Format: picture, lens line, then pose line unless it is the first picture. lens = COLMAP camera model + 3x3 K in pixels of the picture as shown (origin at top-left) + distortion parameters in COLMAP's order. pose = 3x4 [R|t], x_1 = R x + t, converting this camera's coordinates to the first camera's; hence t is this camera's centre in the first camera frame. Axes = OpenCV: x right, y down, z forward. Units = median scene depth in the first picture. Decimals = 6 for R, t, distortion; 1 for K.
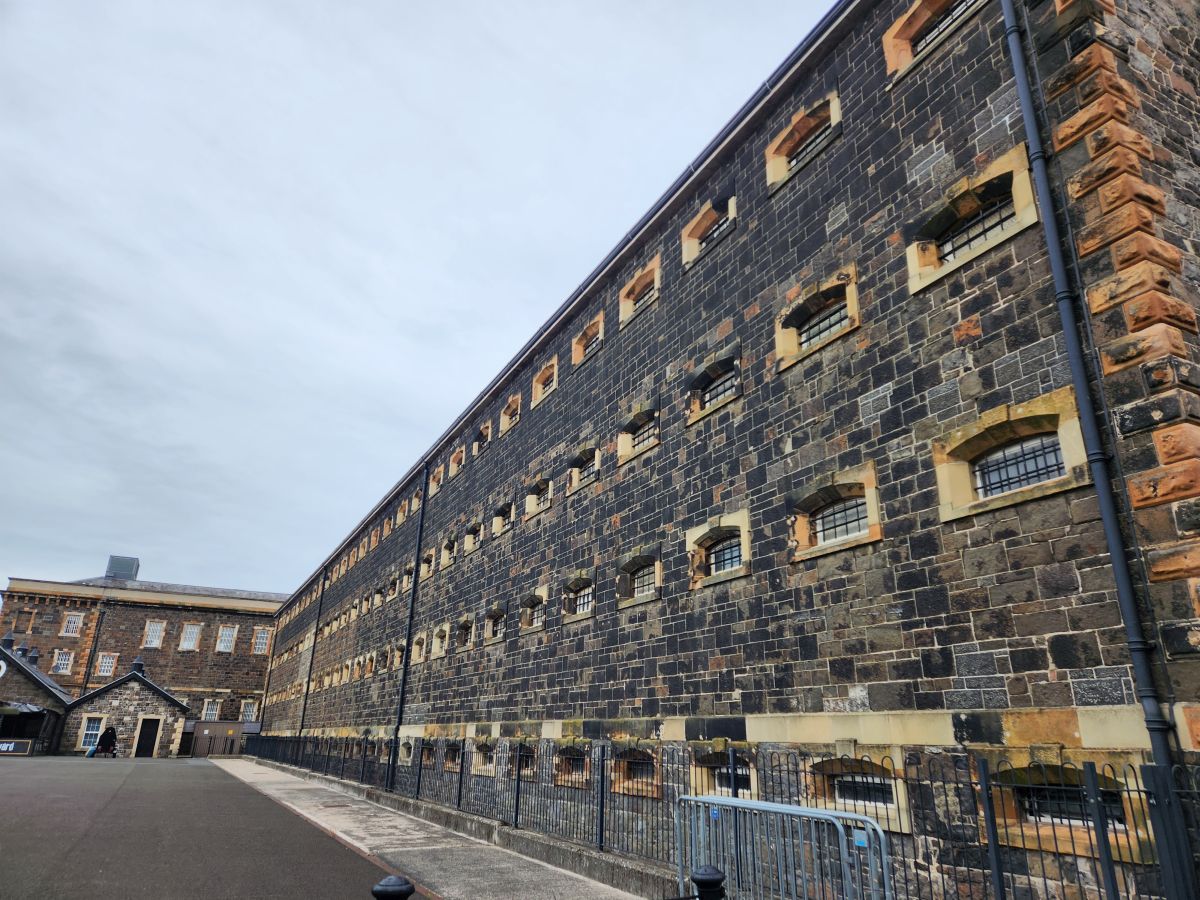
lens RADIAL K [[776.3, 0, 590.7], [0, 776.3, 449.5], [0, 0, 1]] dist [0.091072, -0.104628]
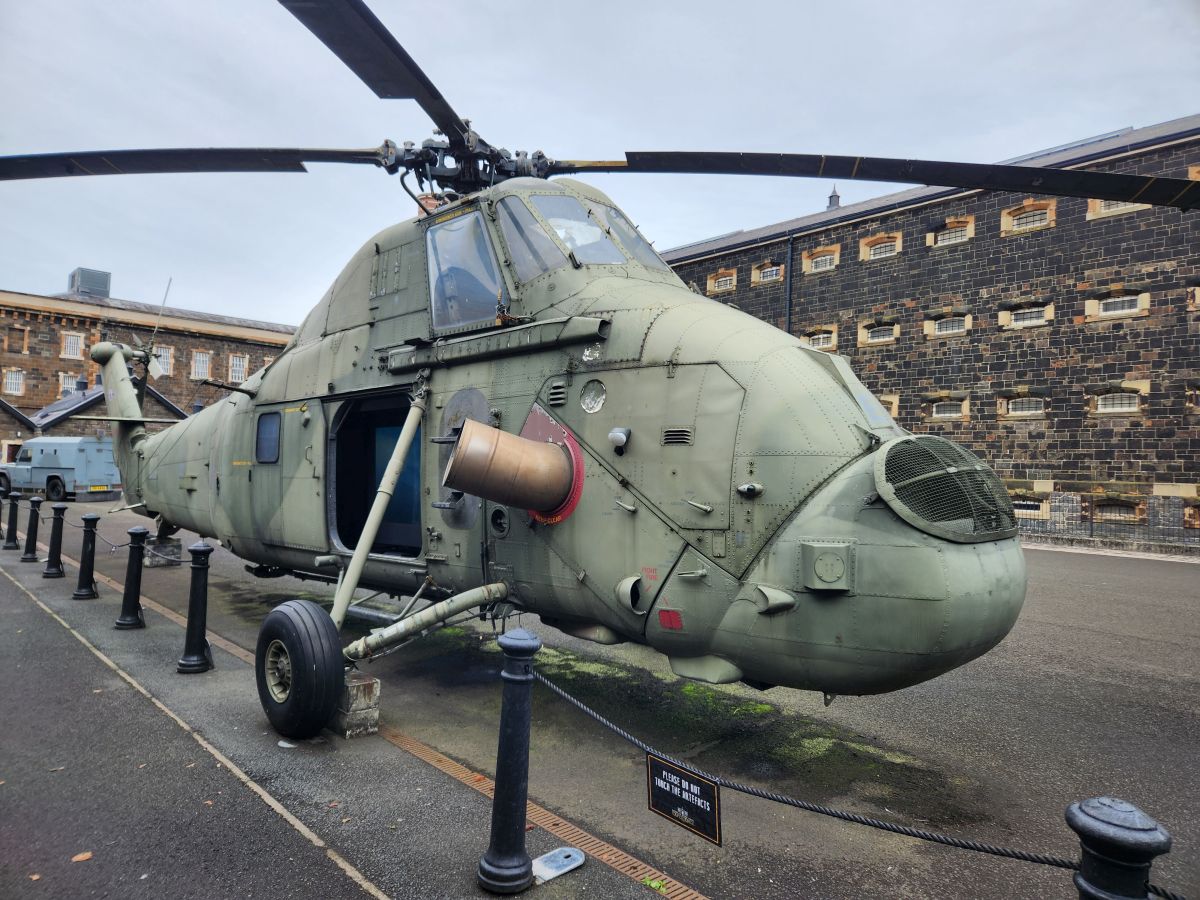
lens RADIAL K [[776.3, 0, 590.7], [0, 776.3, 449.5], [0, 0, 1]] dist [0.091072, -0.104628]
pose [[0.963641, 0.020656, 0.266401, -0.325450], [-0.105746, 0.945089, 0.309231, -0.005085], [-0.245385, -0.326158, 0.912911, 0.007412]]
